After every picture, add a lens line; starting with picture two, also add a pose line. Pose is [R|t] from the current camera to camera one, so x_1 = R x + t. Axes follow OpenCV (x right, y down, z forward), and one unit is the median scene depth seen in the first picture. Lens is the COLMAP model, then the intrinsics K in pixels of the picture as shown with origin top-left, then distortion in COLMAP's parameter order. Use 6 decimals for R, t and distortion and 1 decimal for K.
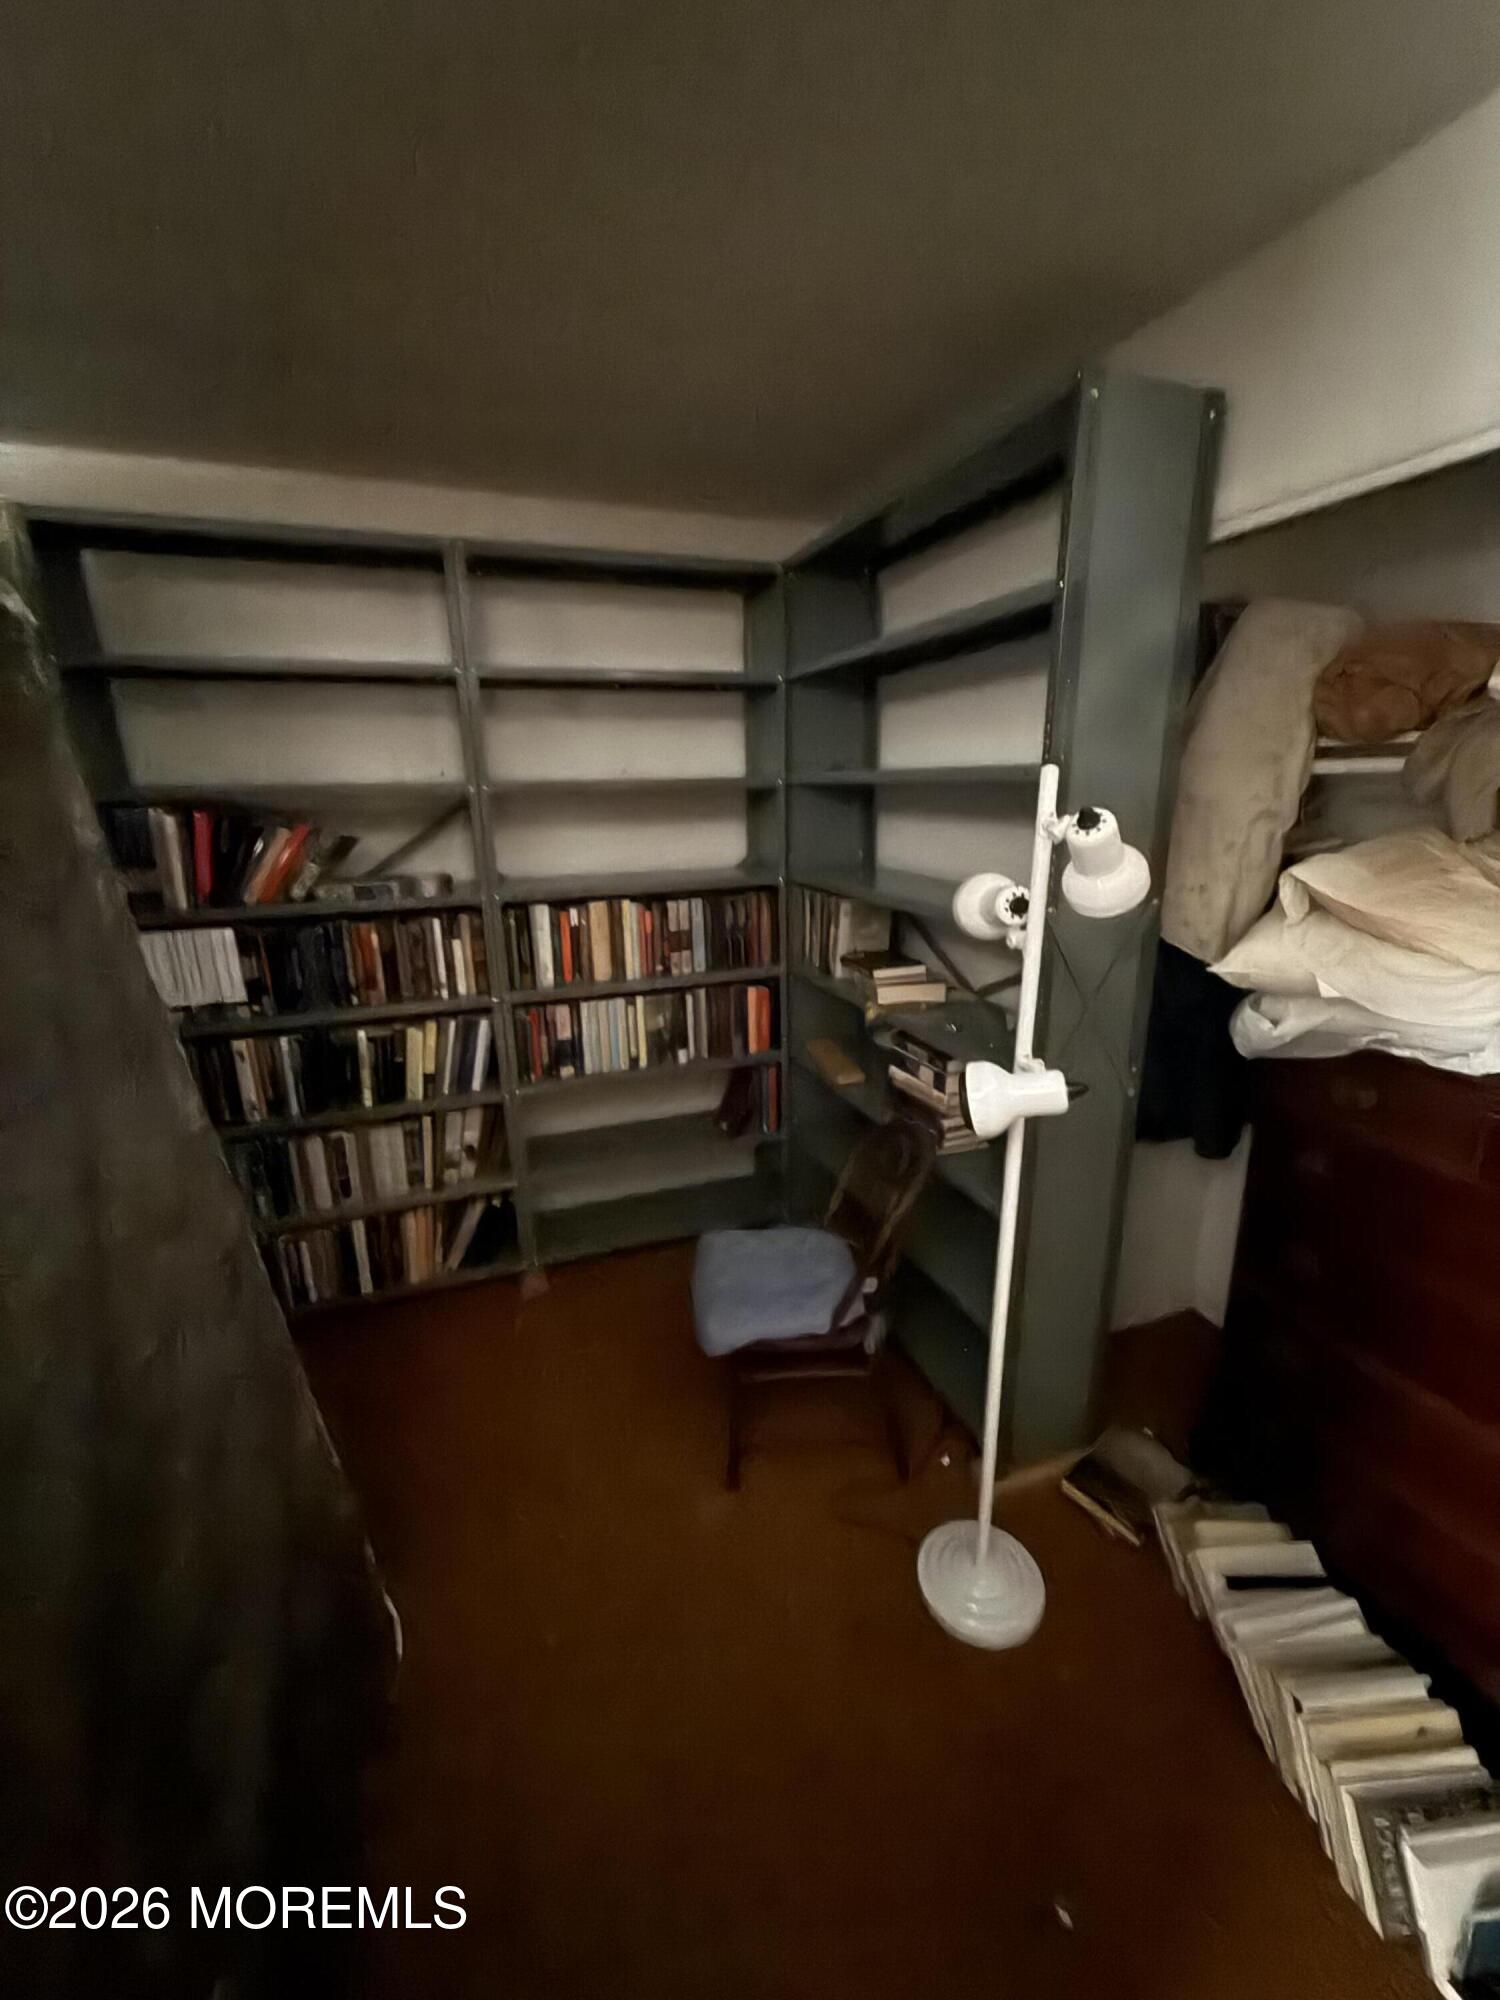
lens RADIAL K [[791.9, 0, 742.0], [0, 791.9, 998.0], [0, 0, 1]] dist [-0.001017, 0.000268]
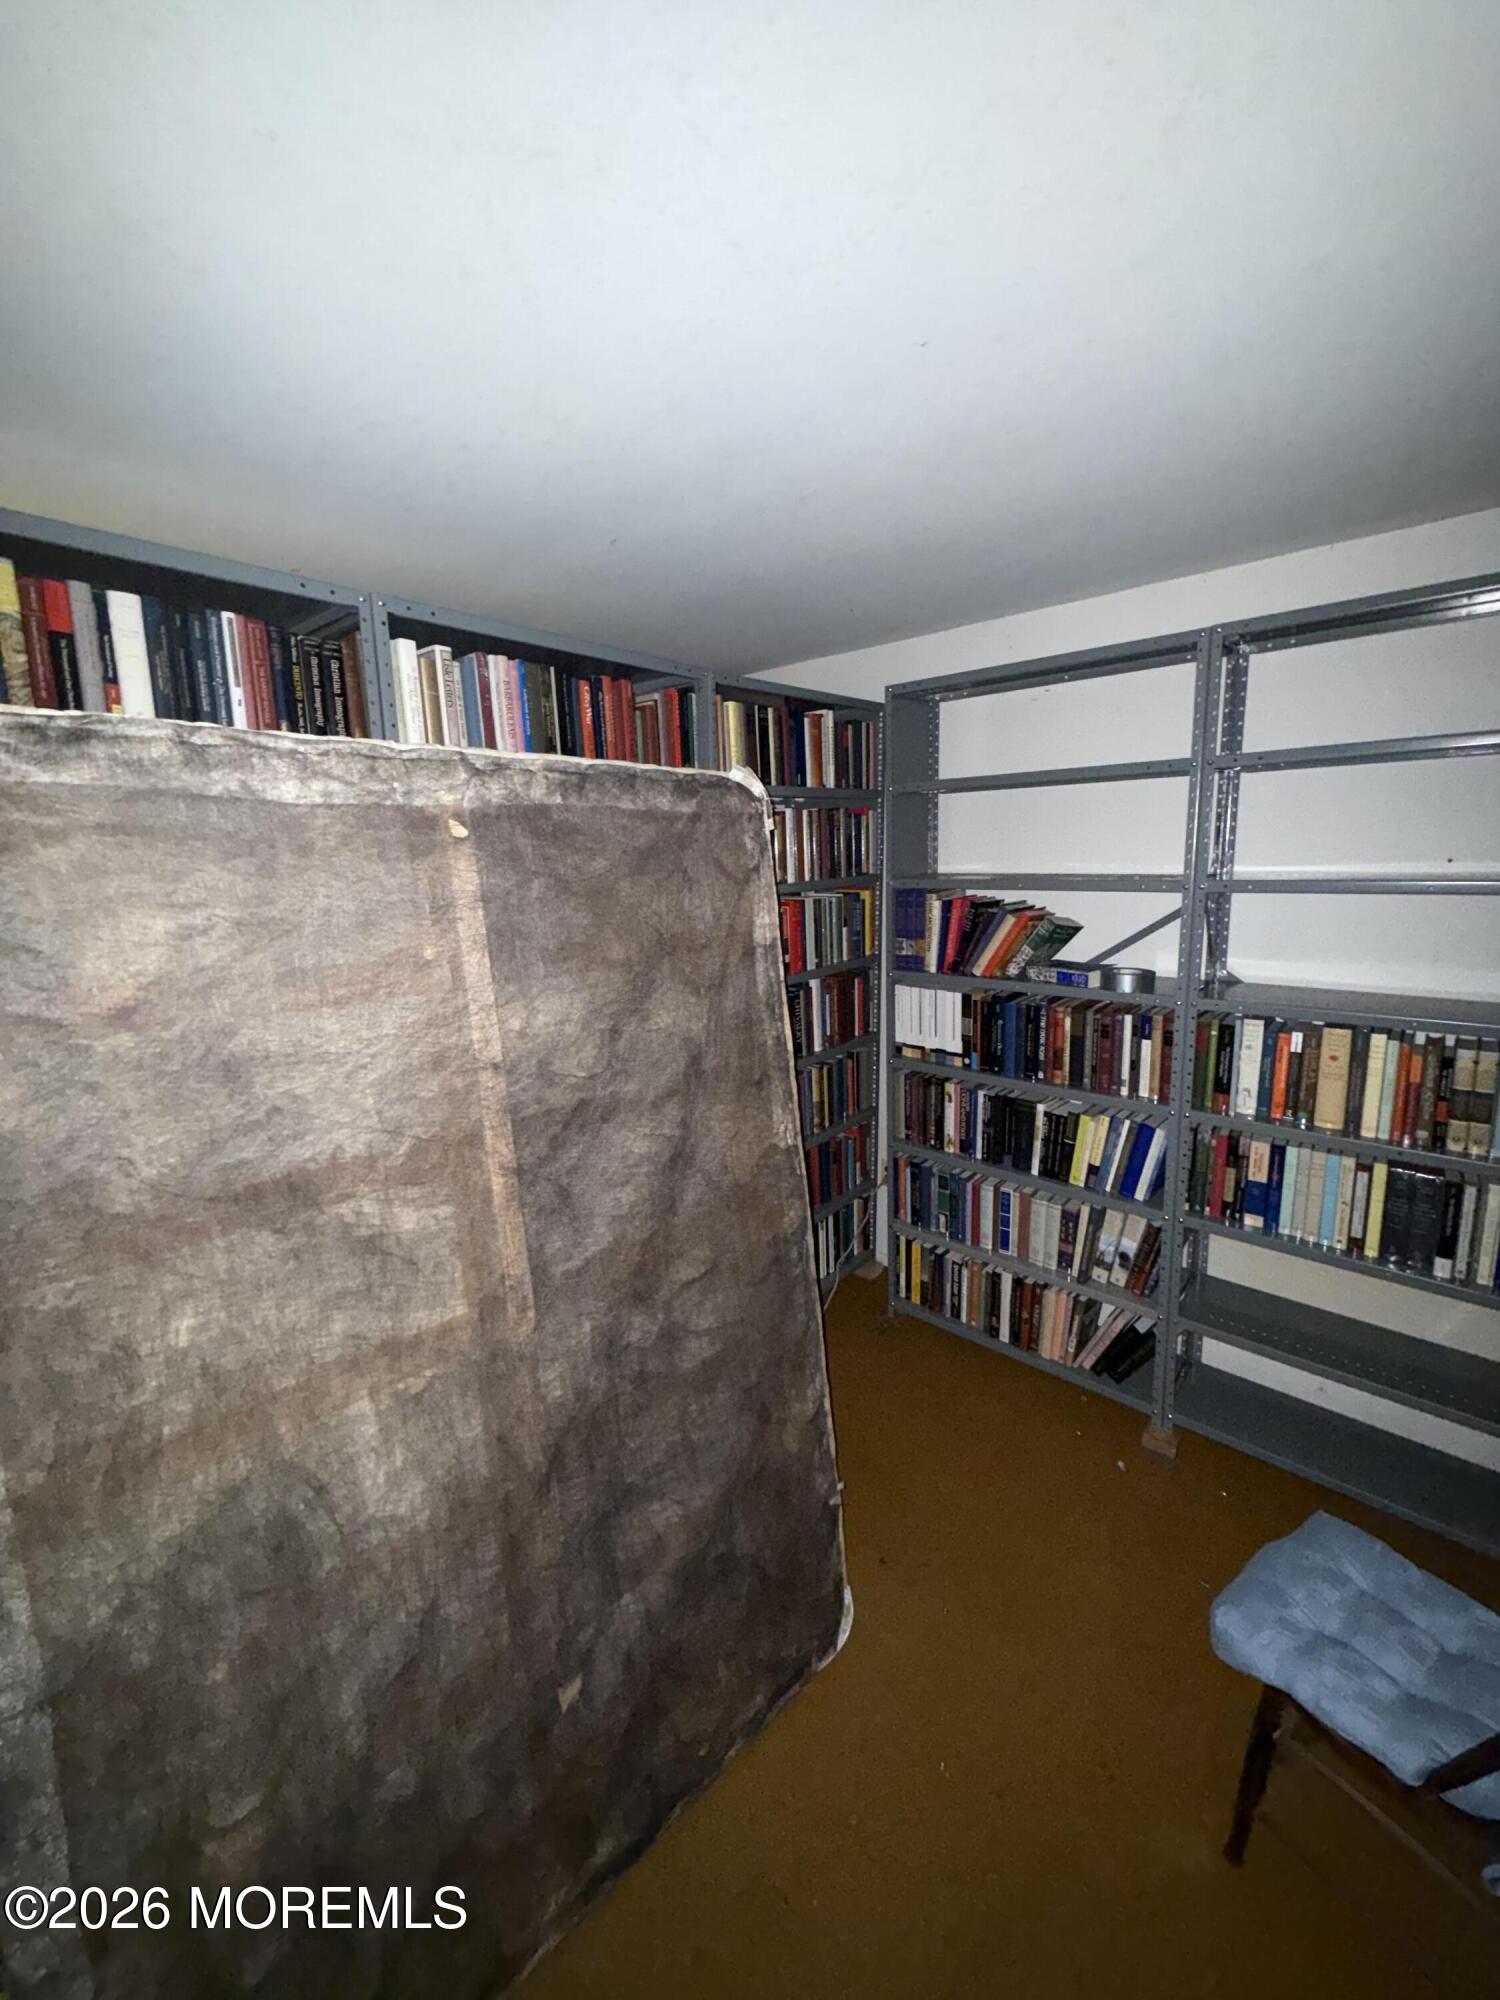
lens RADIAL K [[791.9, 0, 745.5], [0, 791.9, 991.1], [0, 0, 1]] dist [-0.001017, 0.000268]
pose [[0.475320, 0.157654, -0.865573, 0.218380], [-0.210973, 0.975534, 0.061829, -0.085523], [0.854144, 0.153224, 0.496952, 0.104501]]
